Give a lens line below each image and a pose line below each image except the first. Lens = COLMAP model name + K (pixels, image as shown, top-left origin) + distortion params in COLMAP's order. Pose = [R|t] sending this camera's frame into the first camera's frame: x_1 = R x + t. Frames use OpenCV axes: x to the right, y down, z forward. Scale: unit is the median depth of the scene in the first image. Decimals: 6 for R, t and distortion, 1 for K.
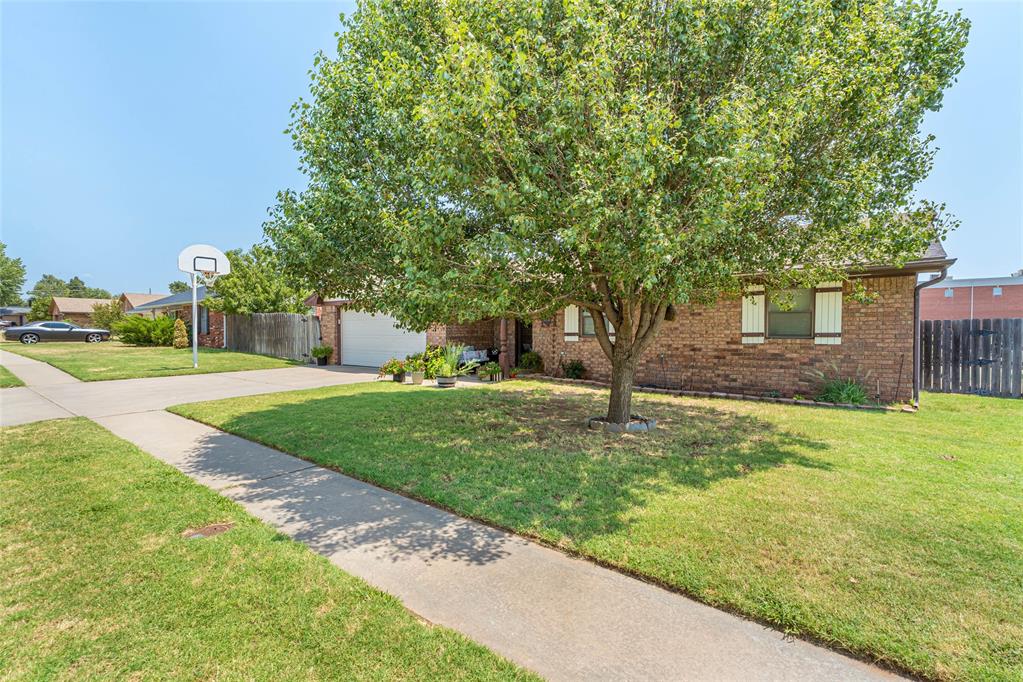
lens RADIAL K [[475.7, 0, 508.5], [0, 475.7, 339.3], [0, 0, 1]] dist [0.001630, 0.000337]
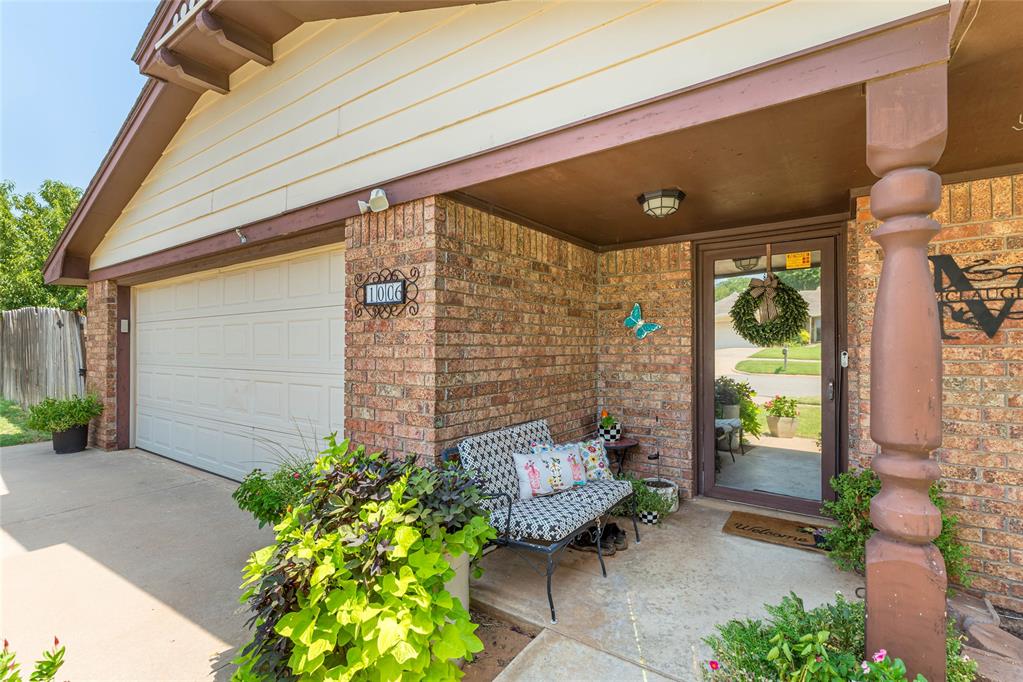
lens RADIAL K [[475.7, 0, 508.5], [0, 475.7, 339.3], [0, 0, 1]] dist [0.001630, 0.000337]
pose [[0.998963, 0.000454, 0.045533, -0.086036], [0.000872, 0.999577, -0.029084, -0.016204], [-0.045527, 0.029093, 0.998539, 0.632966]]
